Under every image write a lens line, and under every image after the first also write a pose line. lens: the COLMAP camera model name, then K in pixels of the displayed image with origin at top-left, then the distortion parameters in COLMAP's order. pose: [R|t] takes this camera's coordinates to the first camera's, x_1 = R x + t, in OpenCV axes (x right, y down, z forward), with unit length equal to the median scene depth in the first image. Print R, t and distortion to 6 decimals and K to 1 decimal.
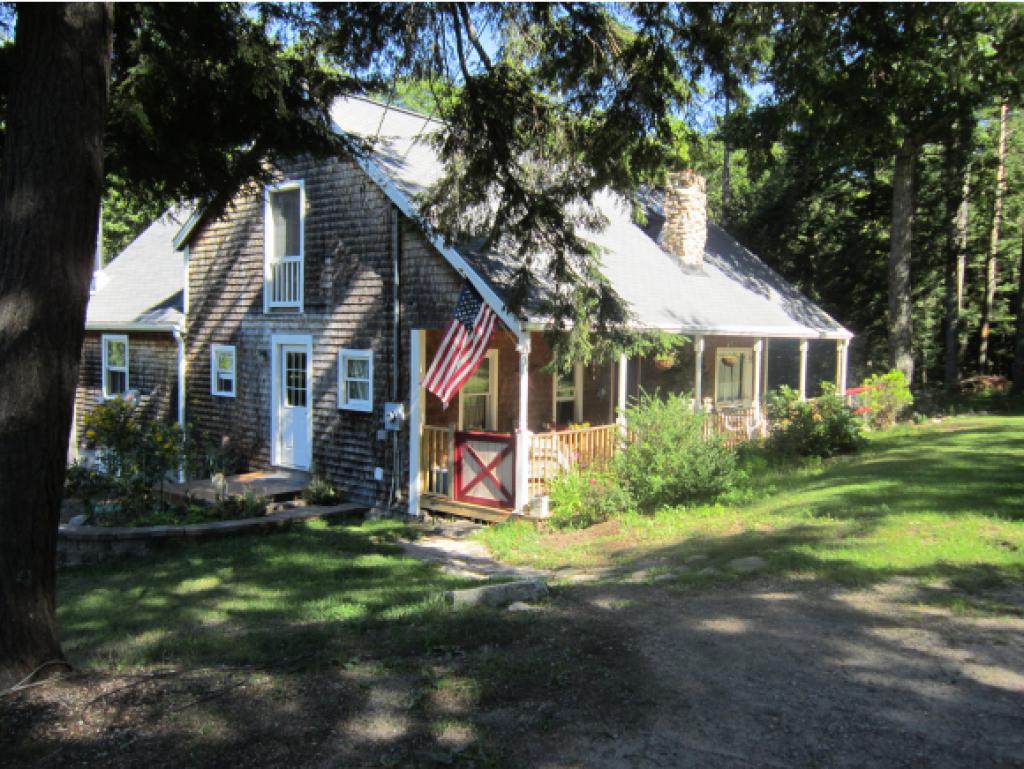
lens RADIAL K [[837.0, 0, 510.7], [0, 837.0, 385.1], [0, 0, 1]] dist [-0.041290, 0.008940]
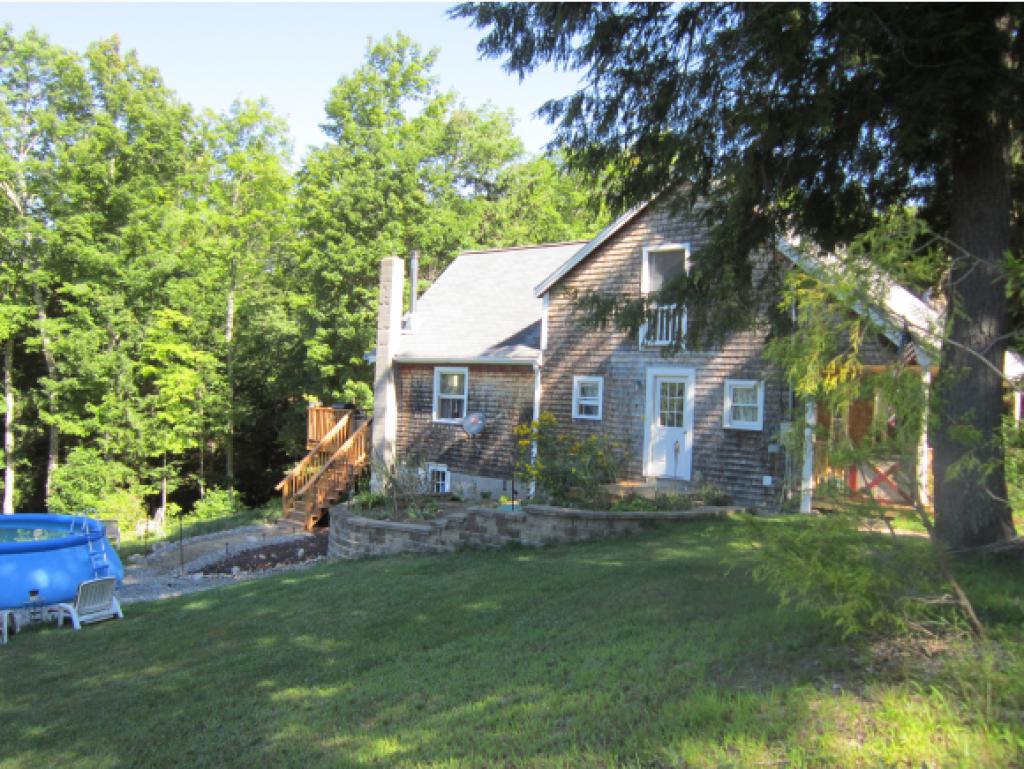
lens RADIAL K [[837.0, 0, 513.3], [0, 837.0, 388.2], [0, 0, 1]] dist [-0.041290, 0.008940]
pose [[0.999121, 0.027246, -0.031861, -0.444431], [-0.029266, 0.997471, -0.064775, 0.054222], [0.030016, 0.065651, 0.997391, -0.220326]]
